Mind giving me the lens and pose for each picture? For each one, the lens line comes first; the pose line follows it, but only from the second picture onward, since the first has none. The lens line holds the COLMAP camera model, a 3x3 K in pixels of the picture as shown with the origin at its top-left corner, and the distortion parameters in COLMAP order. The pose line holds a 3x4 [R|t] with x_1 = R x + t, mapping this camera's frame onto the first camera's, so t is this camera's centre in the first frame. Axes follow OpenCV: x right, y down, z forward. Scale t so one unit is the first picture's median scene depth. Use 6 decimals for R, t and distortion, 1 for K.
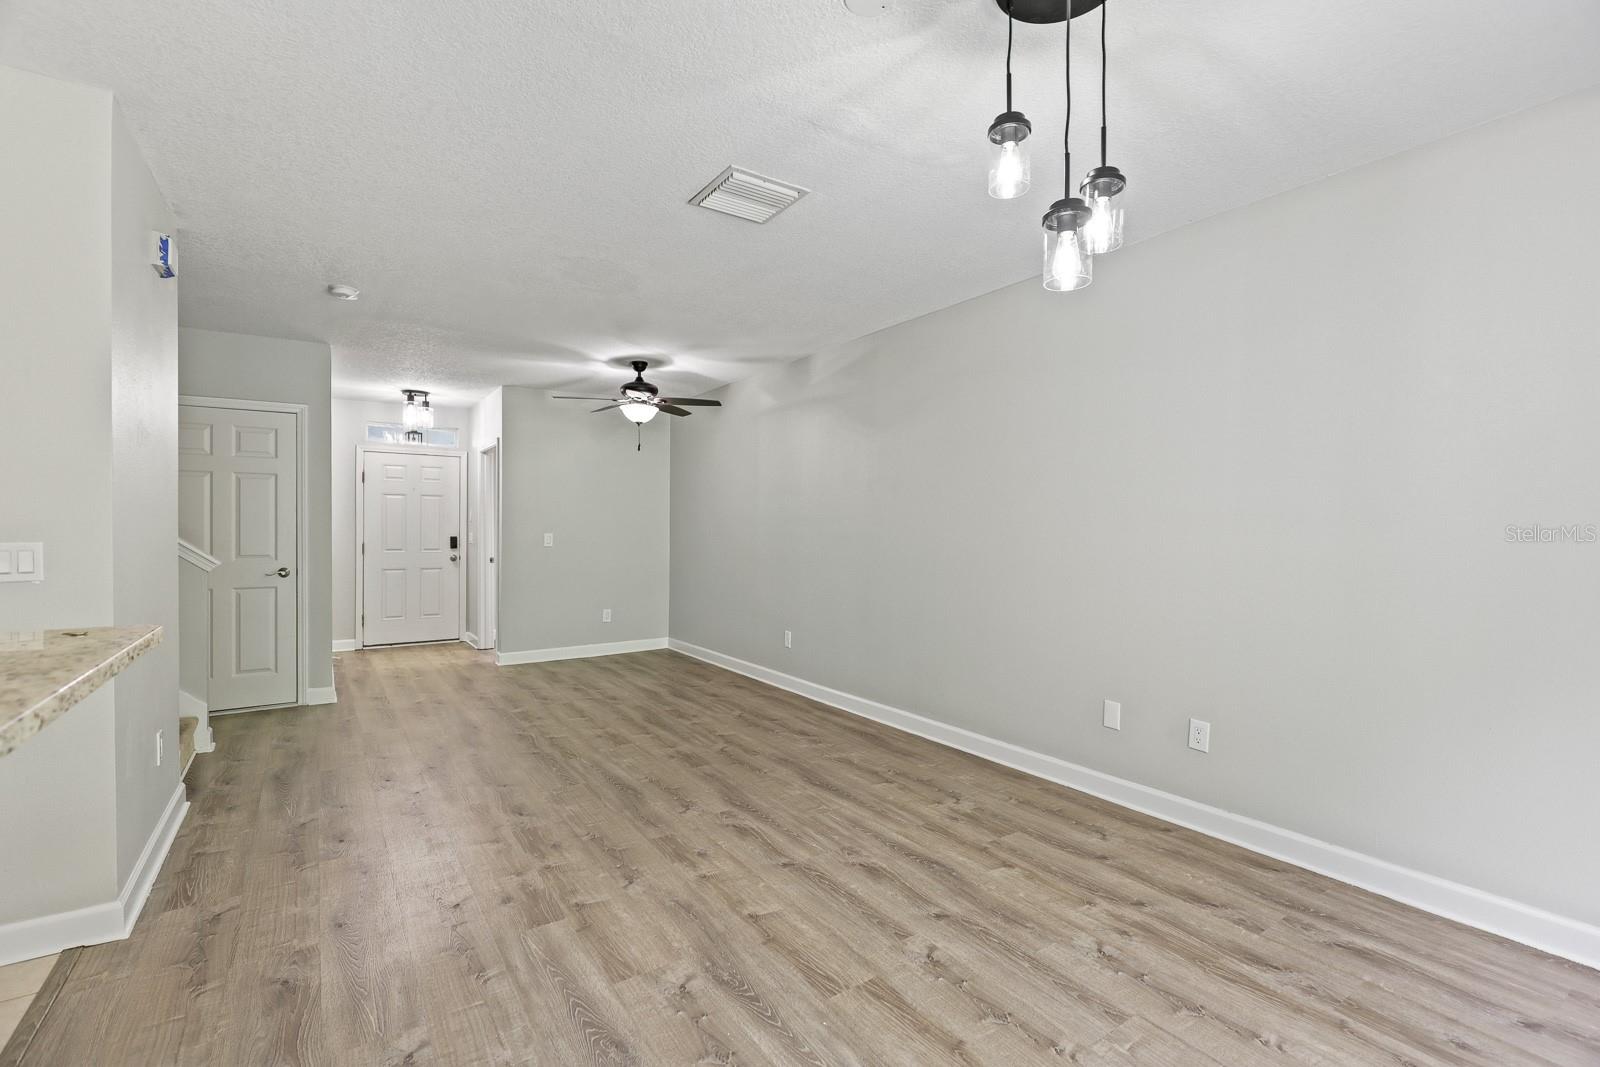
lens RADIAL K [[725.6, 0, 803.0], [0, 725.6, 531.0], [0, 0, 1]] dist [0.001925, -0.000079]
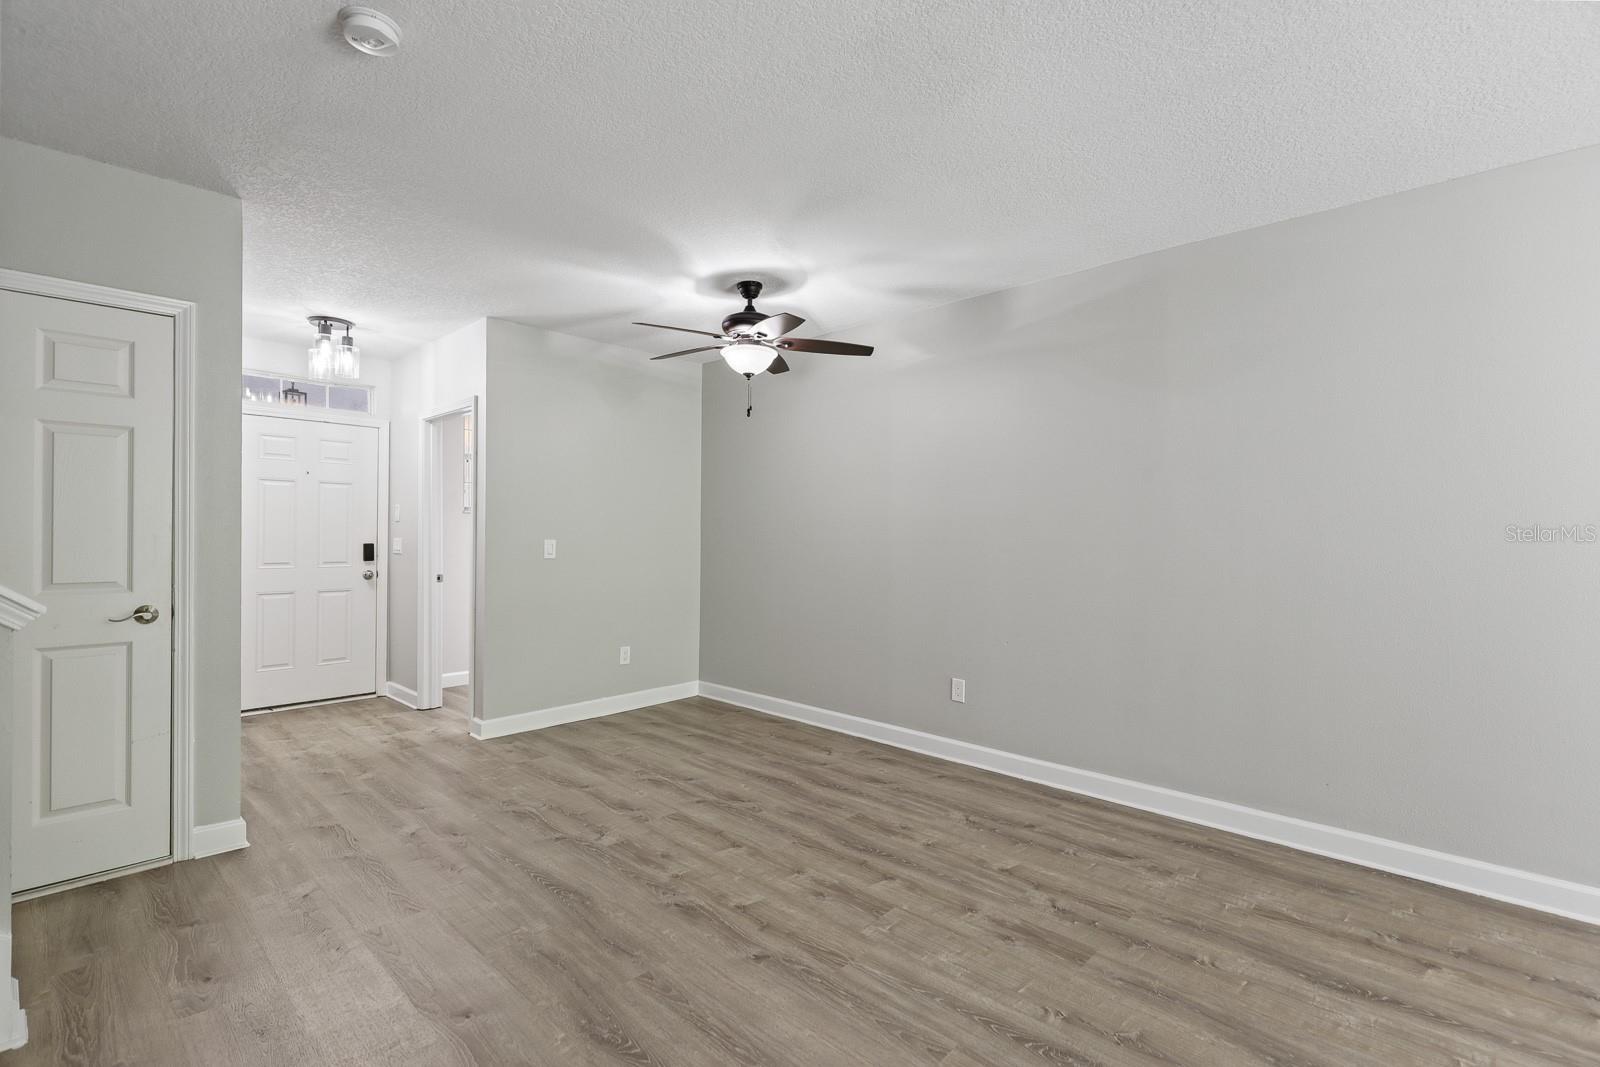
lens RADIAL K [[730.9, 0, 803.5], [0, 730.9, 533.3], [0, 0, 1]] dist [0.001642, 0.000131]
pose [[0.976478, 0.003612, 0.215586, -0.408844], [-0.003079, 0.999991, -0.002809, -0.002352], [-0.215595, 0.002079, 0.976481, 0.423592]]
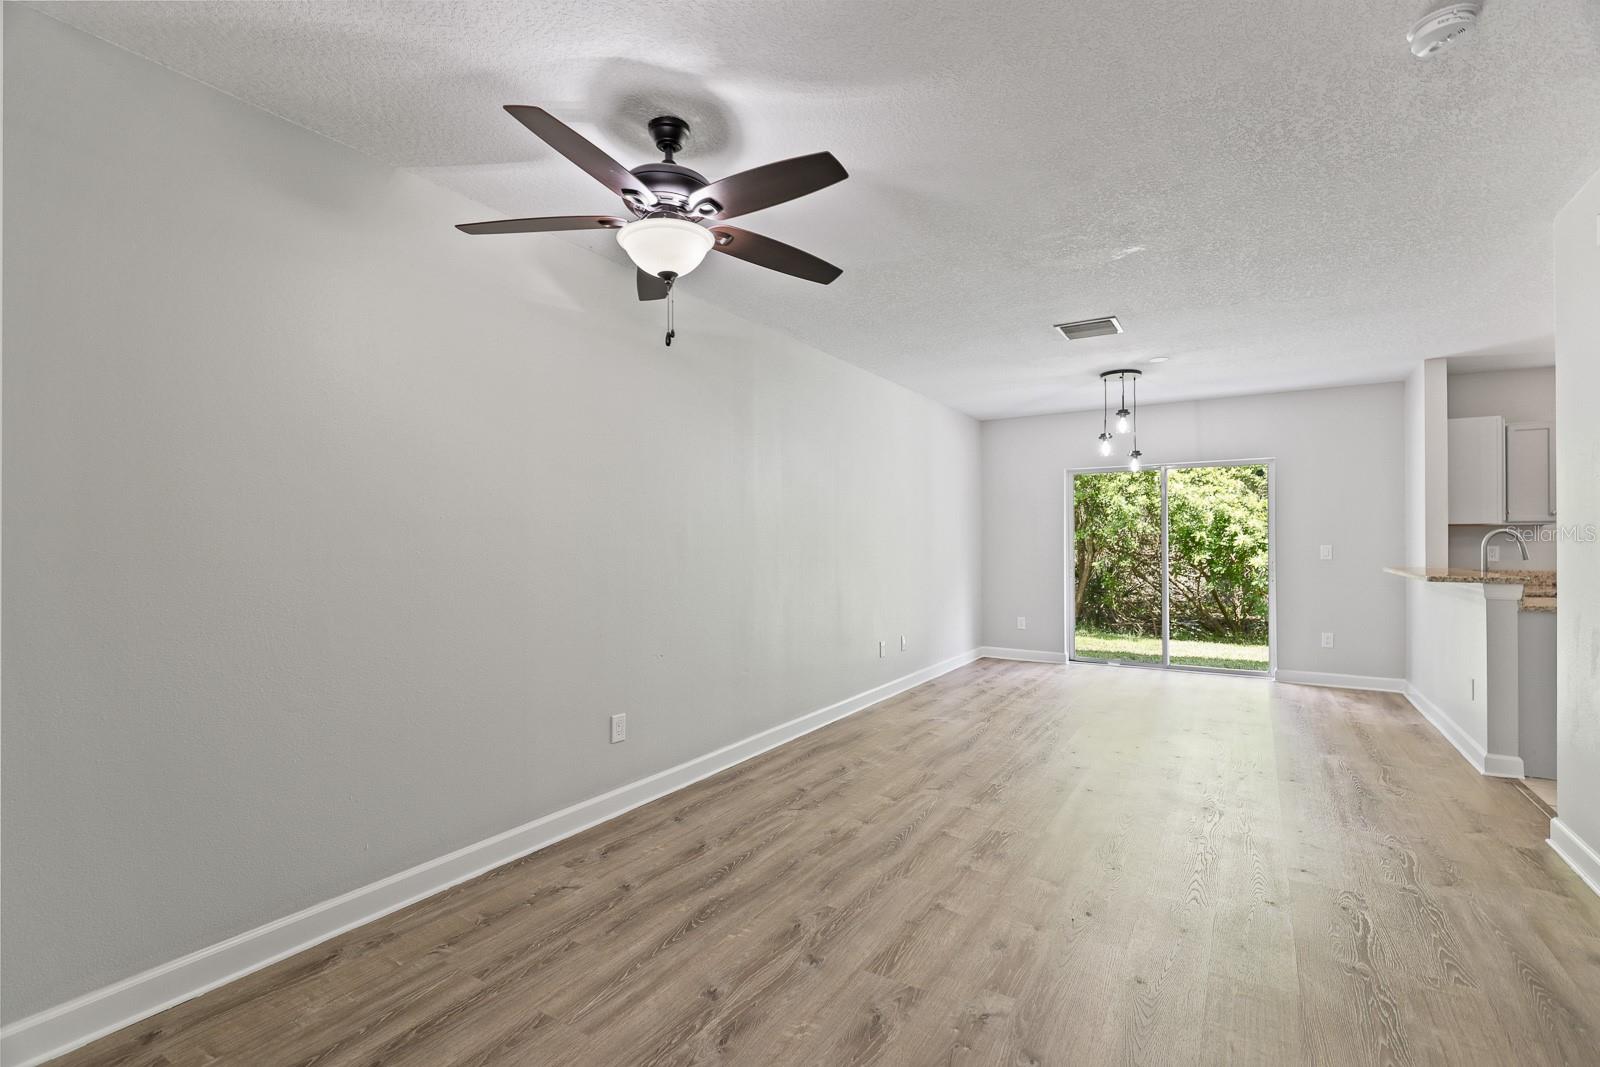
lens RADIAL K [[720.2, 0, 811.6], [0, 720.2, 538.8], [0, 0, 1]] dist [0.001141, 0.000146]
pose [[-0.413828, 0.001336, 0.910354, -0.786554], [0.005467, 0.999985, 0.001018, -0.006599], [-0.910339, 0.005399, -0.413829, 1.389027]]
